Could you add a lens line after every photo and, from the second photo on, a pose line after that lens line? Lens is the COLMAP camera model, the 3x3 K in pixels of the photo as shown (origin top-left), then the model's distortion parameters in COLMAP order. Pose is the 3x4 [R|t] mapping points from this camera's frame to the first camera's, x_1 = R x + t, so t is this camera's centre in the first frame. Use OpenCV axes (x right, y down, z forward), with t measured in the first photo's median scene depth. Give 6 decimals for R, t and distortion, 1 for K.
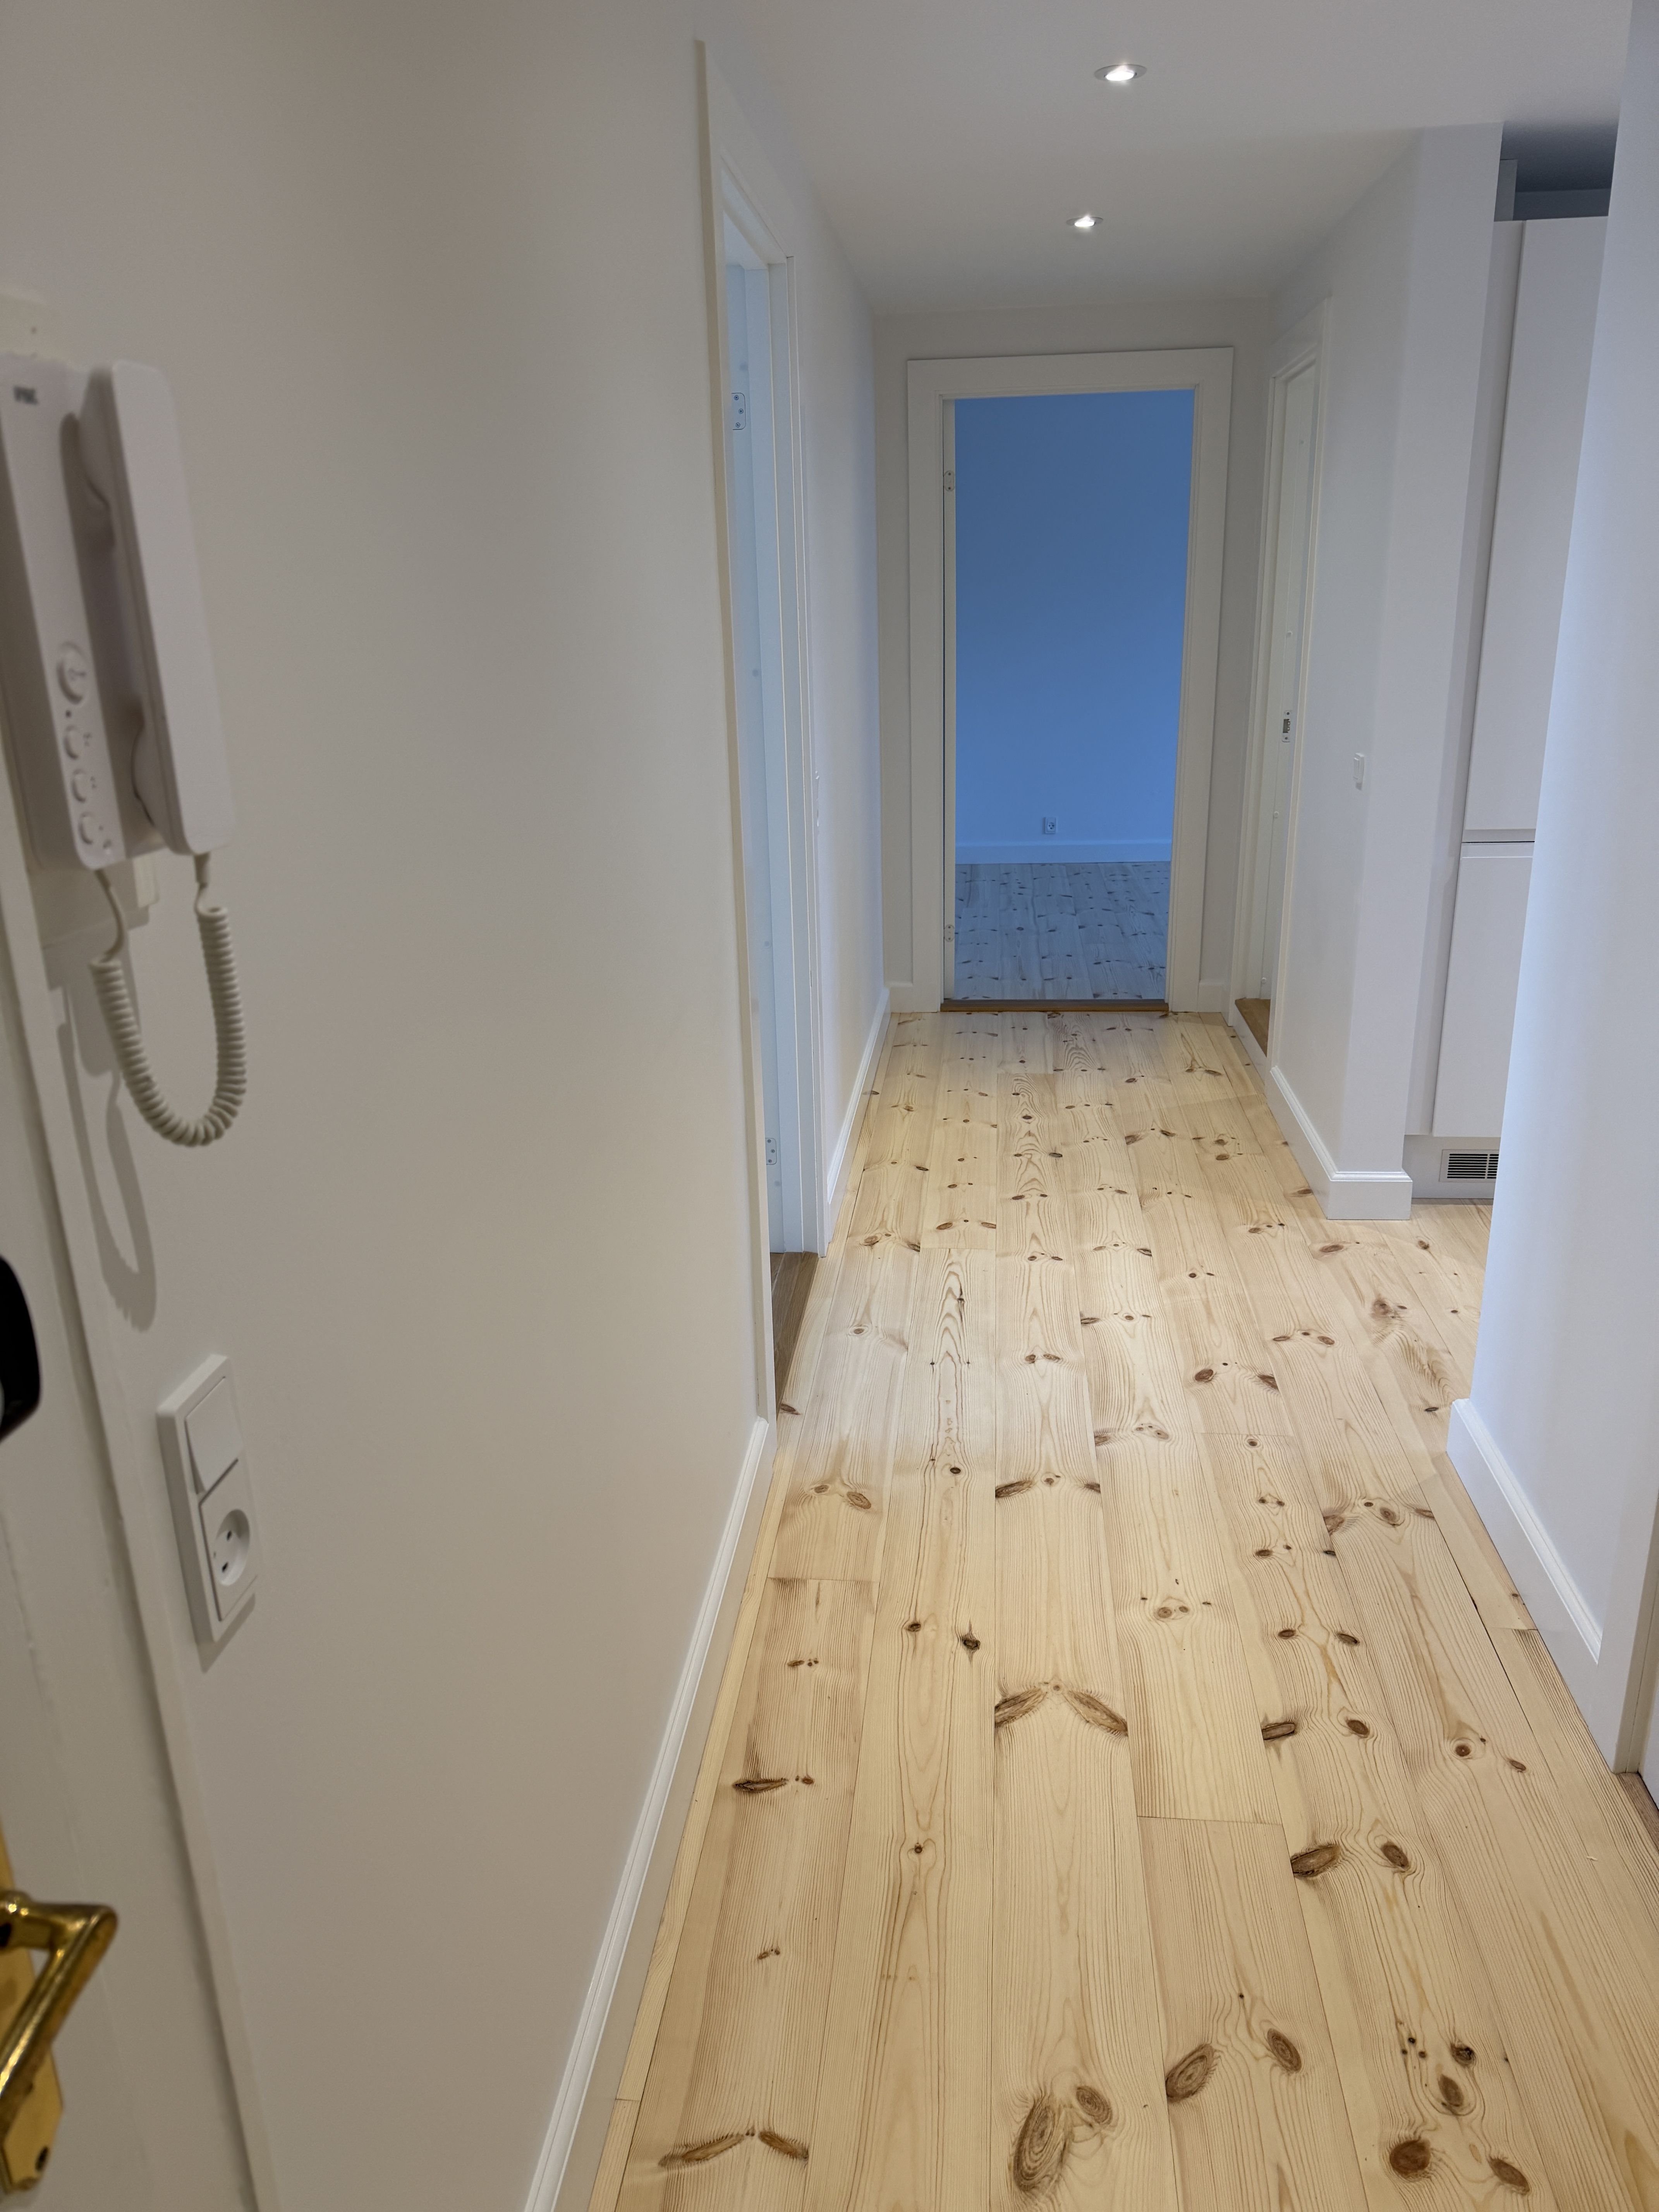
lens RADIAL K [[1544.6, 0, 831.1], [0, 1544.6, 1101.6], [0, 0, 1]] dist [0.004643, -0.026953]
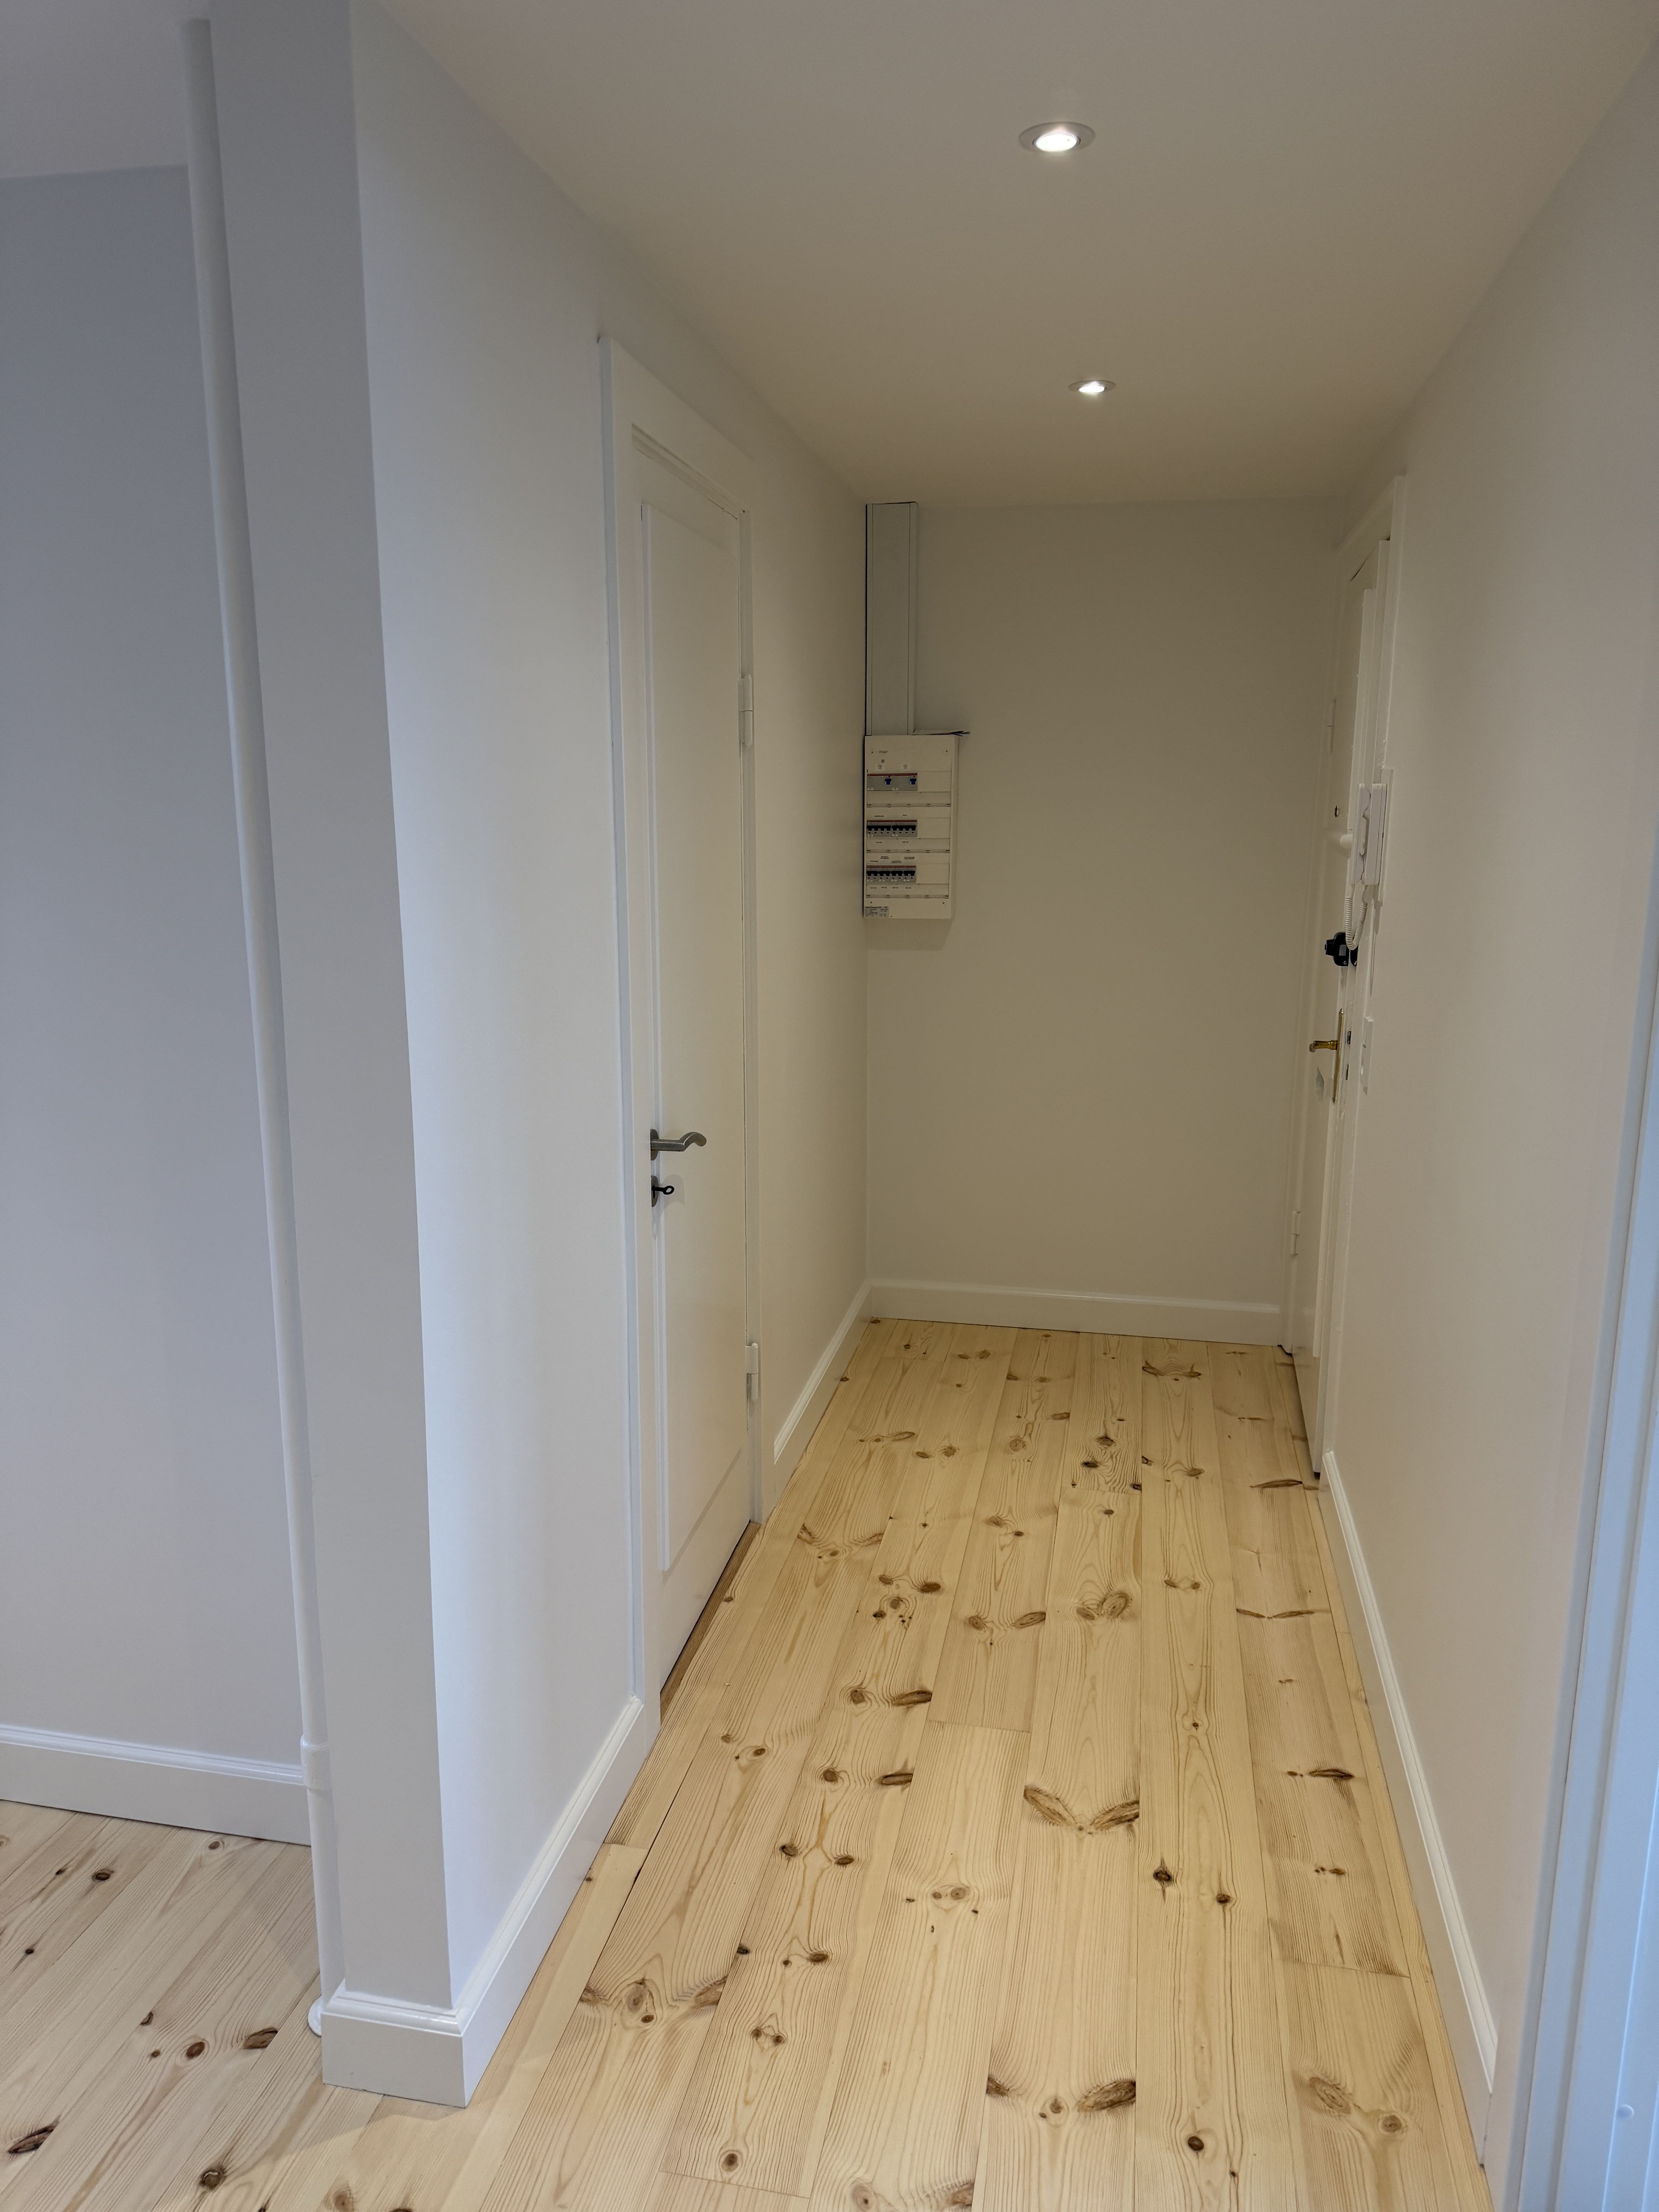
lens RADIAL K [[1544.6, 0, 831.1], [0, 1544.6, 1101.6], [0, 0, 1]] dist [0.004643, -0.026953]
pose [[-0.995078, 0.009120, 0.098677, 0.210163], [0.057355, 0.865025, 0.498439, -0.616164], [-0.080813, 0.501645, -0.861291, 1.701929]]
